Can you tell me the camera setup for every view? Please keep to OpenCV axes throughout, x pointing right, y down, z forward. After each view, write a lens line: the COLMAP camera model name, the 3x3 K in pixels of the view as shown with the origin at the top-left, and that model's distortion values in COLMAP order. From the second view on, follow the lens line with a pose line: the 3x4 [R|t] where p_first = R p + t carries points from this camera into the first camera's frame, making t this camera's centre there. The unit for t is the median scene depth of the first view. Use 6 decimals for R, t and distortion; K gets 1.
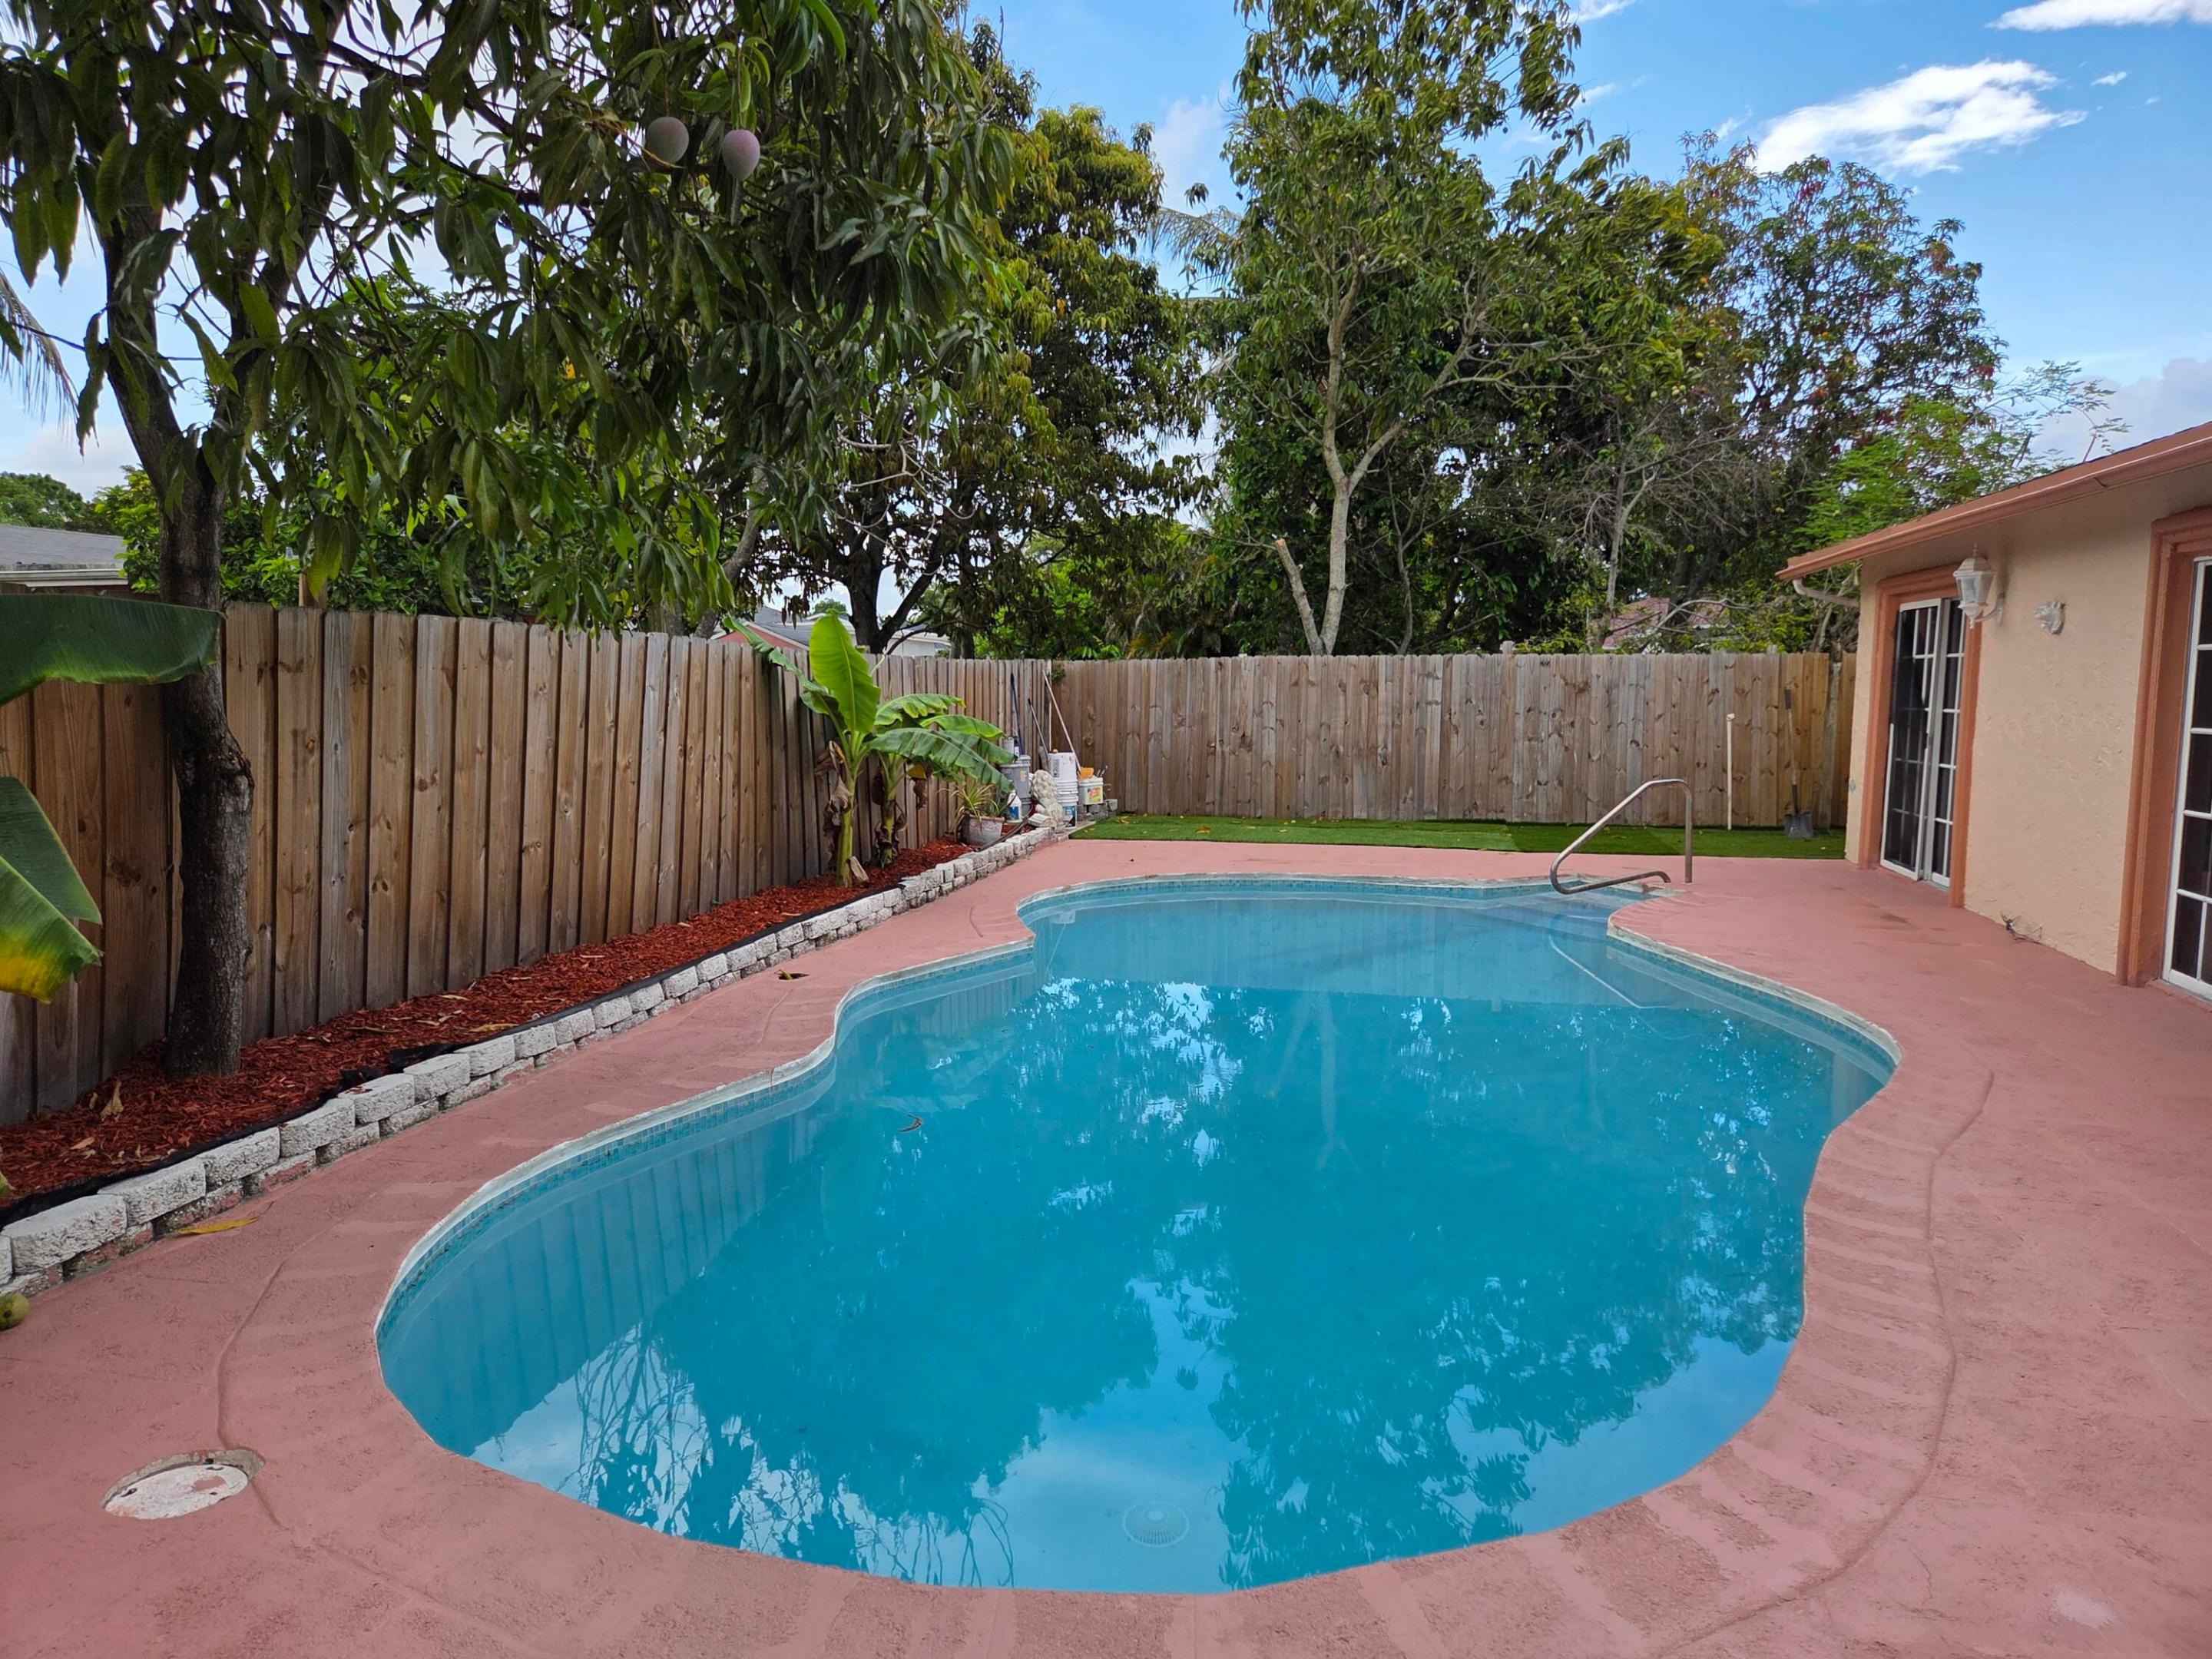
lens RADIAL K [[1472.2, 0, 1078.8], [0, 1472.2, 843.5], [0, 0, 1]] dist [0.076473, -0.060413]
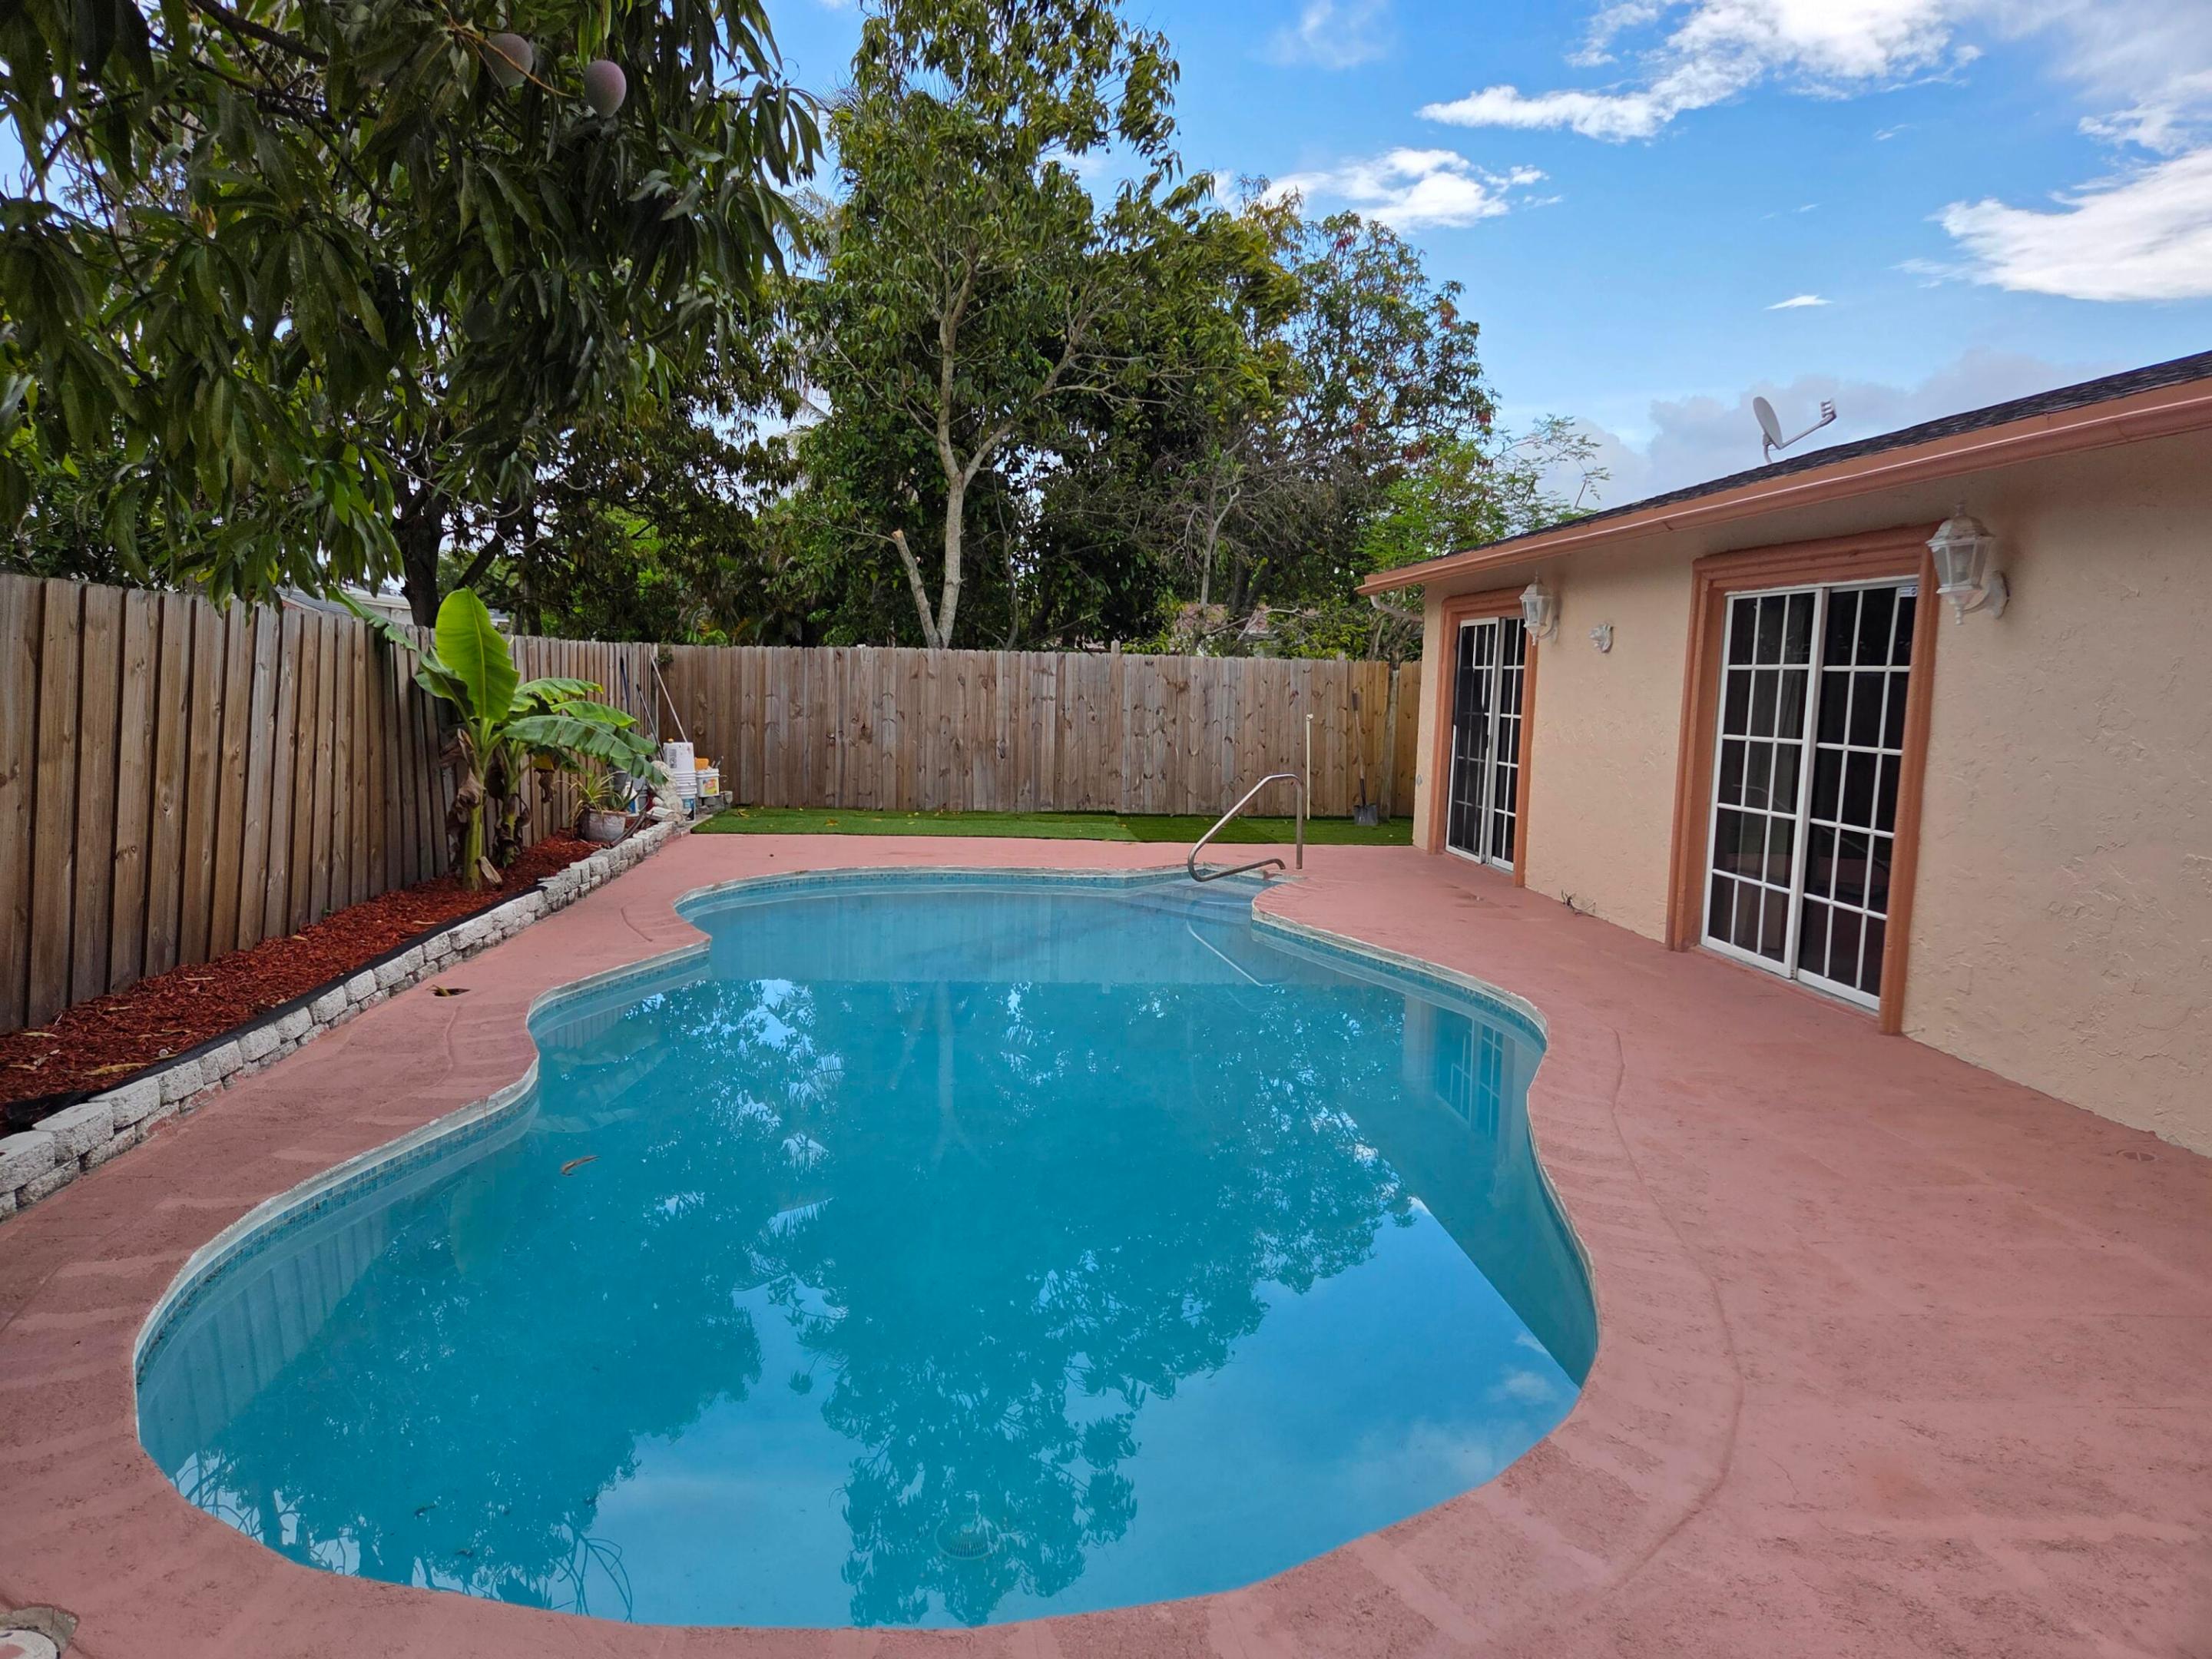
lens RADIAL K [[1474.3, 0, 1082.0], [0, 1474.3, 839.4], [0, 0, 1]] dist [0.072828, -0.055704]
pose [[0.953379, -0.010378, 0.301596, -0.050592], [0.009065, 0.999942, 0.005753, -0.002297], [-0.301638, -0.002751, 0.953419, 0.010341]]
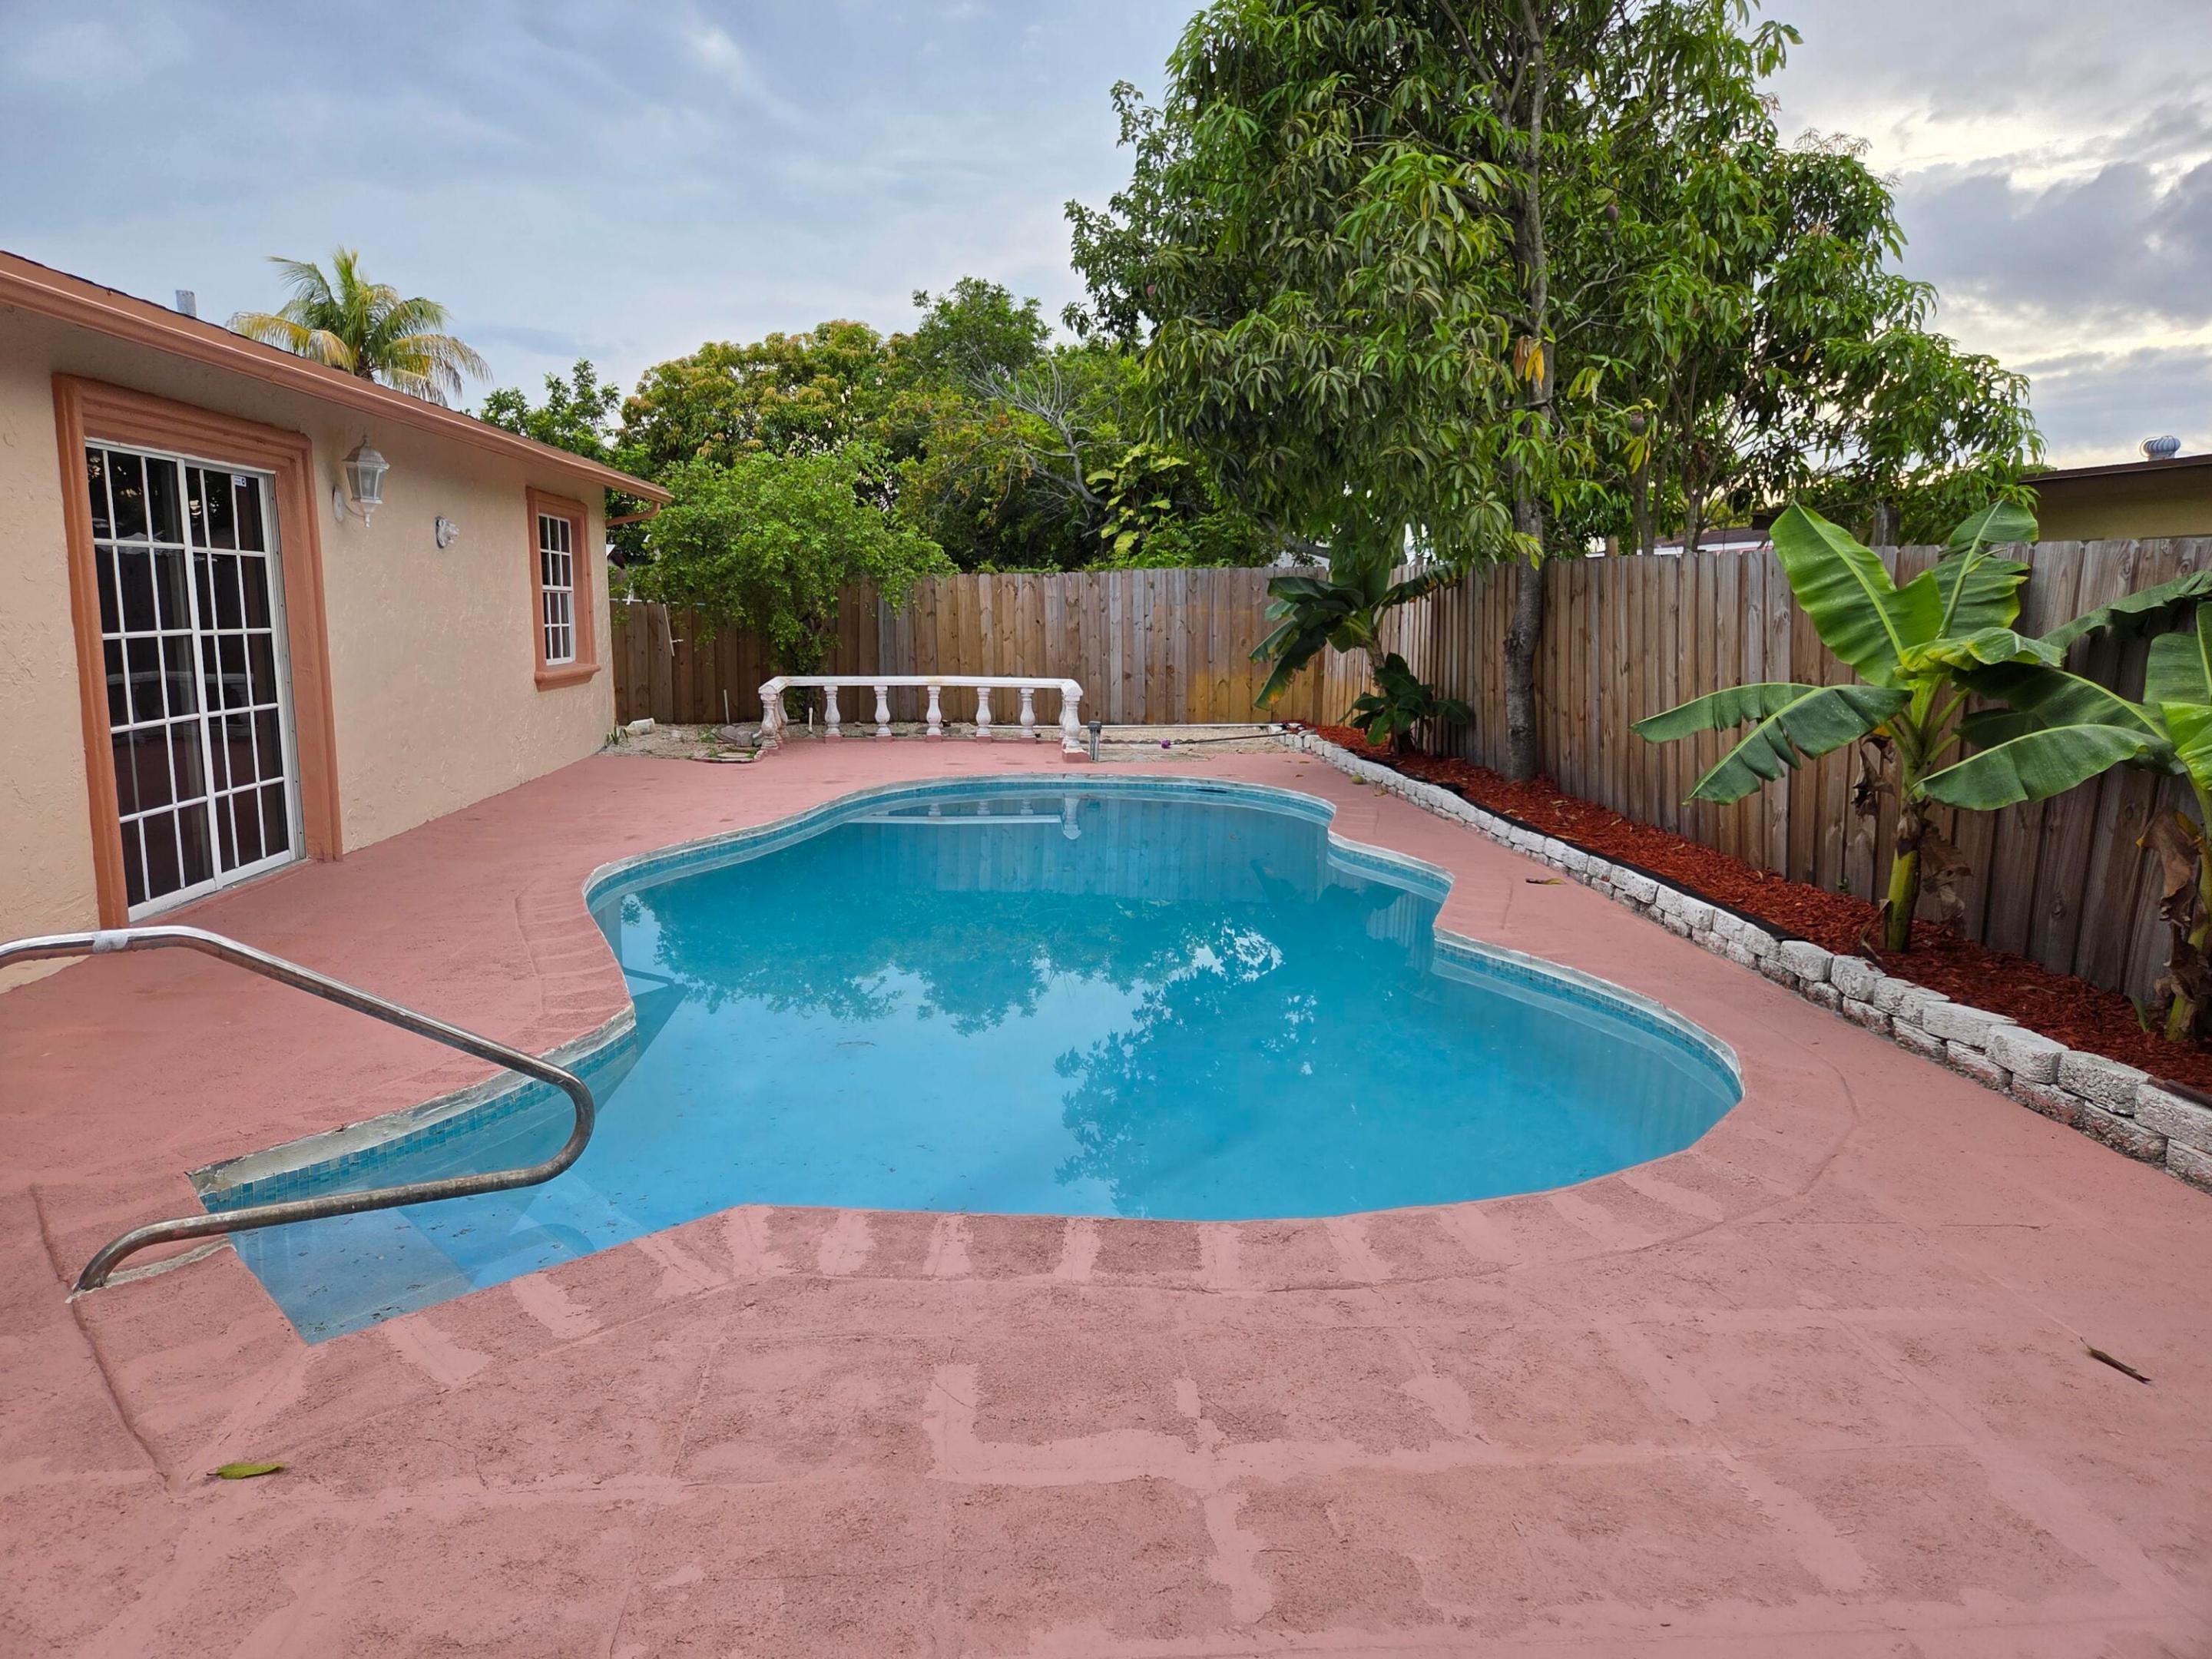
lens RADIAL K [[1474.3, 0, 1083.8], [0, 1474.3, 821.2], [0, 0, 1]] dist [0.074246, -0.059094]
pose [[-0.955601, 0.032119, -0.292908, 0.212734], [-0.045111, 0.966377, 0.253143, -0.102529], [0.291190, 0.255117, -0.922022, 0.937624]]
